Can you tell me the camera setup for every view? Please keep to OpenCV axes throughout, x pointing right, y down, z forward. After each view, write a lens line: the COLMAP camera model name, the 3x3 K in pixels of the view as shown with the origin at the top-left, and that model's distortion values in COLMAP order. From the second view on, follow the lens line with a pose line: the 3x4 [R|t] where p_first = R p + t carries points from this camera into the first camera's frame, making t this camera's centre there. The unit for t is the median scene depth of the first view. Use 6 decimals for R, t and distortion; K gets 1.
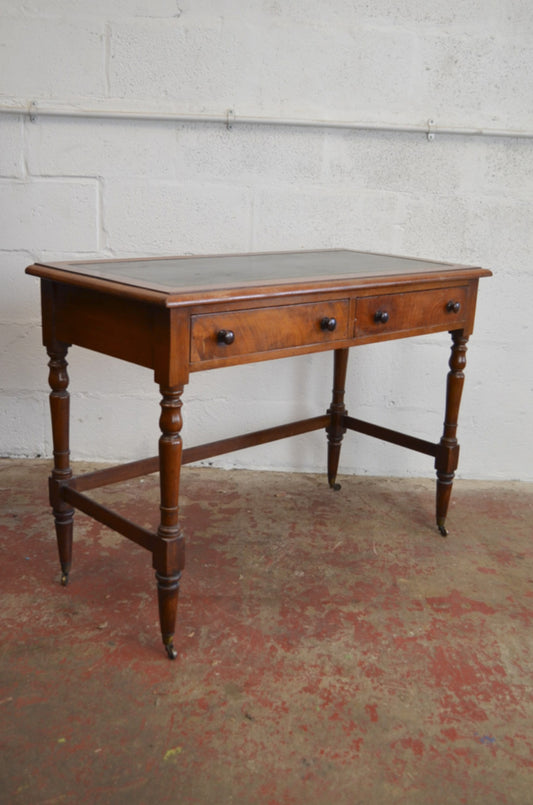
lens RADIAL K [[849.9, 0, 266.8], [0, 849.9, 402.0], [0, 0, 1]] dist [-0.009345, -0.015901]
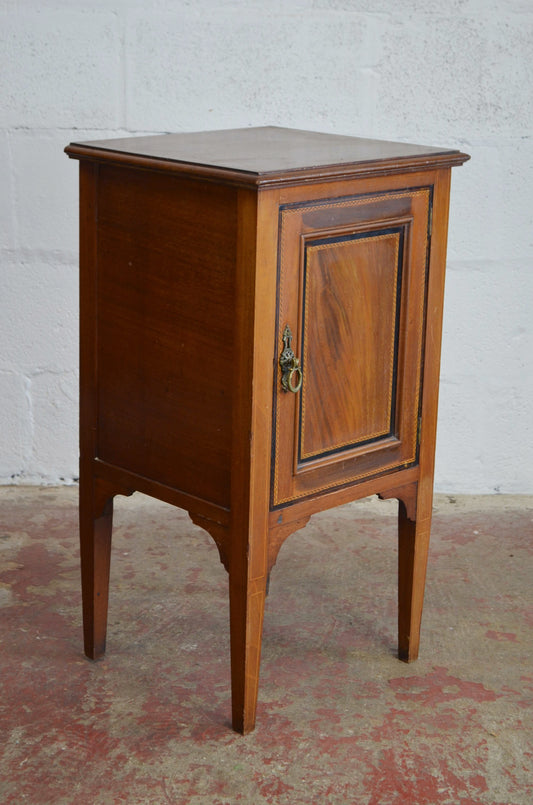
lens RADIAL K [[1588.3, 0, 266.7], [0, 1588.3, 401.0], [0, 0, 1]] dist [0.013000, -0.009301]
pose [[0.999369, -0.027999, -0.021877, 0.144031], [0.028176, 0.999572, 0.007830, 0.019784], [0.021648, -0.008441, 0.999730, -0.166887]]
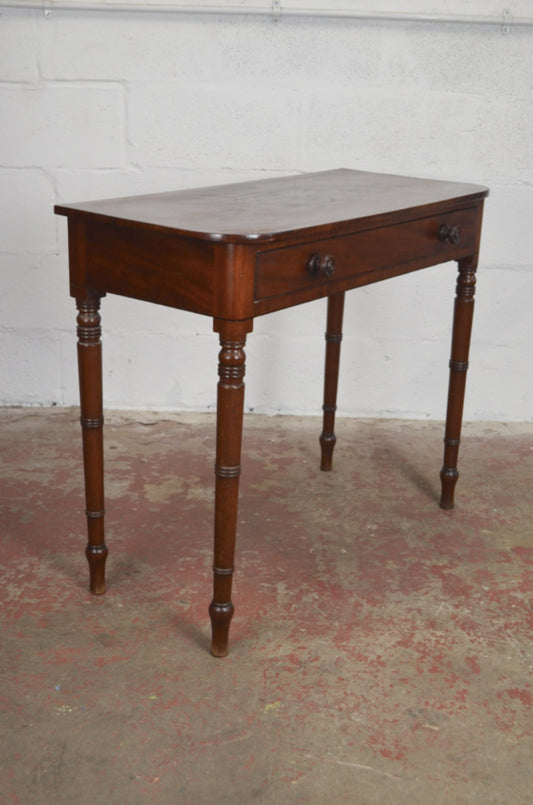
lens RADIAL K [[1049.0, 0, 267.4], [0, 1049.0, 401.4], [0, 0, 1]] dist [-0.011410, -0.016124]
pose [[0.999743, -0.017153, 0.014841, -0.101450], [0.016243, 0.998102, 0.059404, 0.000447], [-0.015832, -0.059147, 0.998124, -0.123876]]
